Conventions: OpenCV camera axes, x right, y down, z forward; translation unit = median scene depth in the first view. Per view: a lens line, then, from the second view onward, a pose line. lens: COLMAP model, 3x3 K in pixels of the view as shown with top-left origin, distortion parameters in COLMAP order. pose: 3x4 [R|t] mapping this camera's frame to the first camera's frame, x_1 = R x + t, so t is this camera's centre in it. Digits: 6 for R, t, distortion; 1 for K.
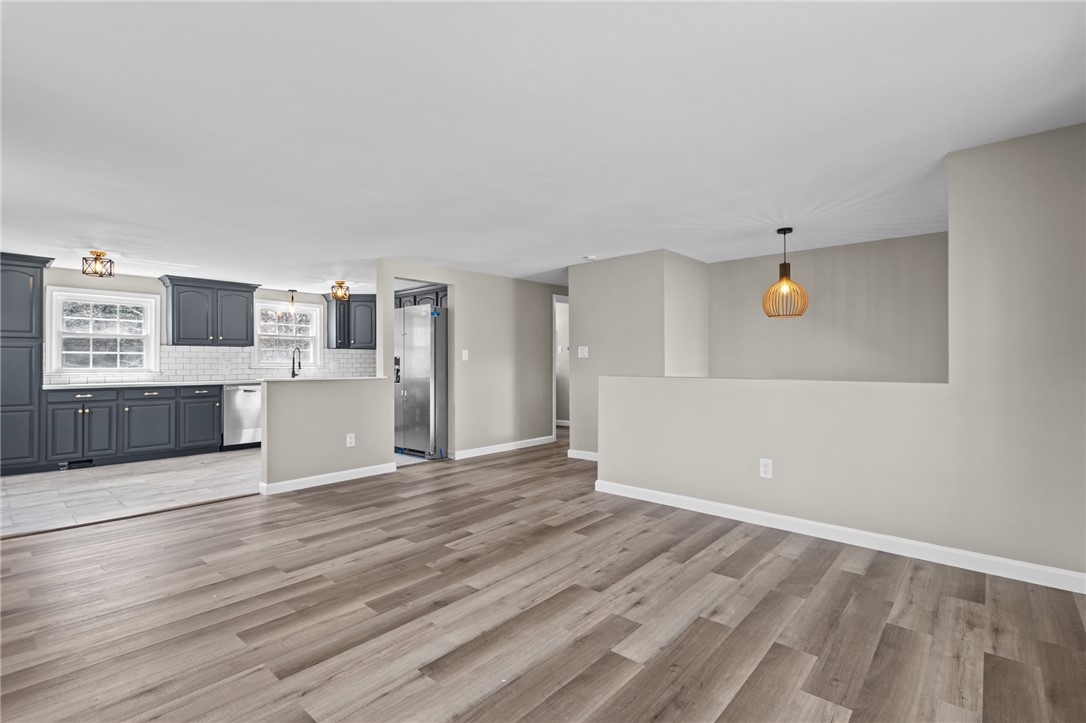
lens RADIAL K [[500.6, 0, 545.4], [0, 500.6, 365.0], [0, 0, 1]] dist [0.000490, 0.000083]
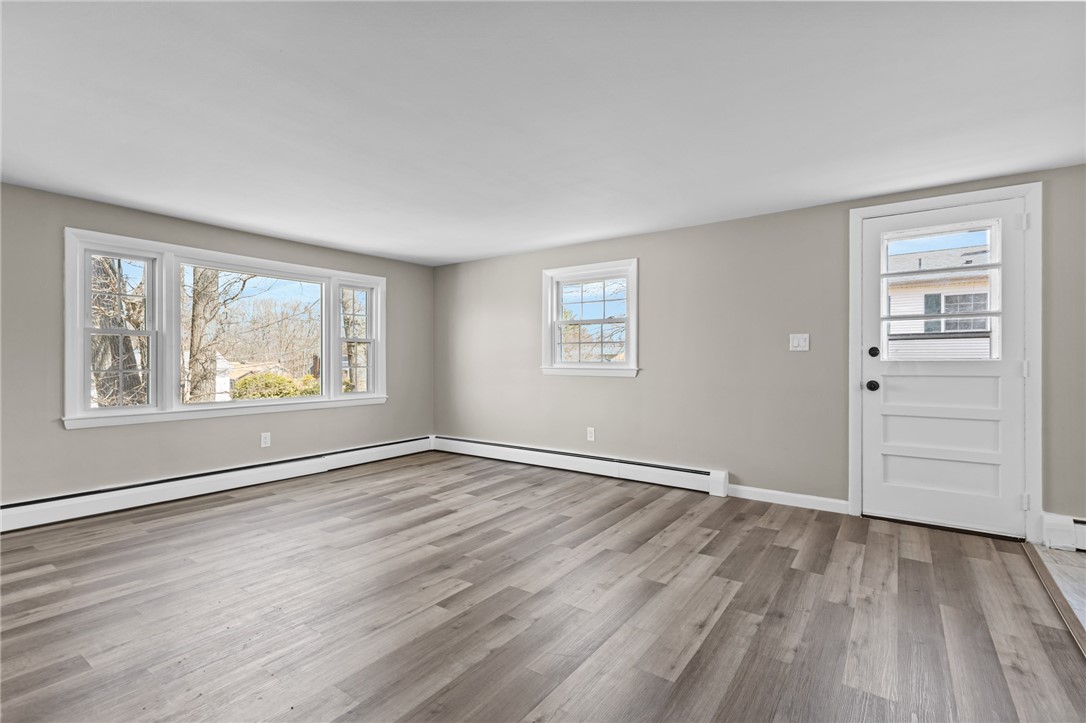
lens RADIAL K [[500.6, 0, 549.5], [0, 500.6, 357.8], [0, 0, 1]] dist [0.000490, 0.000083]
pose [[-0.993854, 0.003877, -0.110633, -0.234724], [0.004056, 0.999991, -0.001391, -0.002581], [0.110627, -0.001831, -0.993860, 1.790764]]
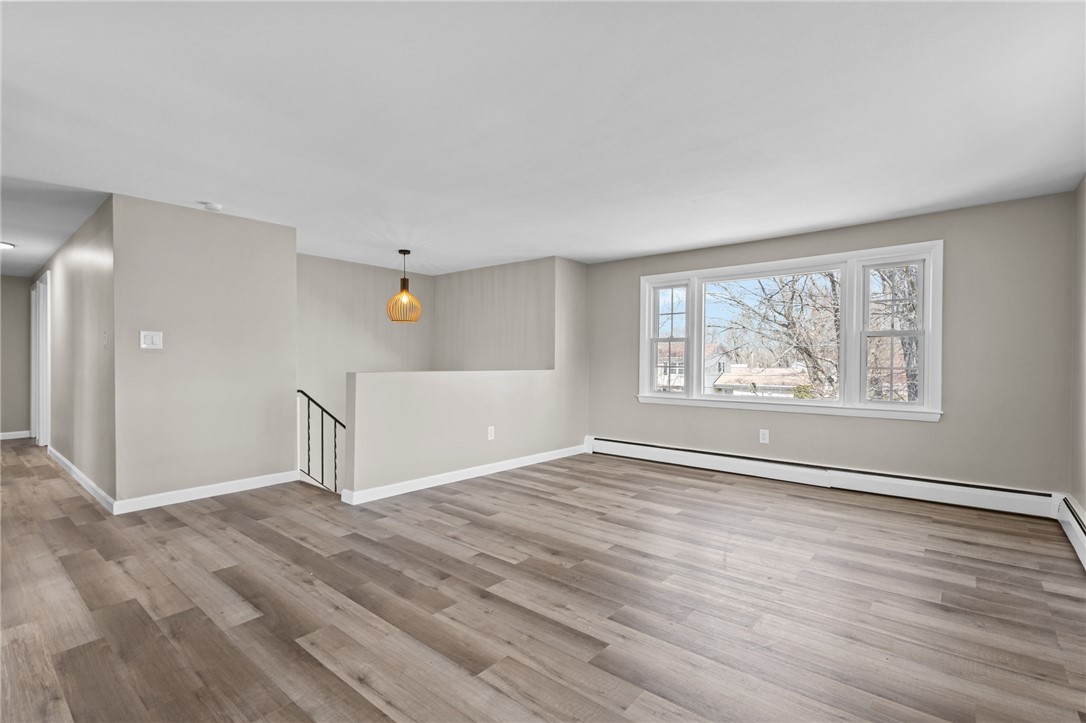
lens RADIAL K [[500.6, 0, 540.0], [0, 500.6, 366.7], [0, 0, 1]] dist [0.000490, 0.000083]
pose [[-0.017350, -0.009549, 0.999804, -1.064185], [0.001720, 0.999953, 0.009580, 0.005227], [-0.999848, 0.001886, -0.017333, 0.957622]]
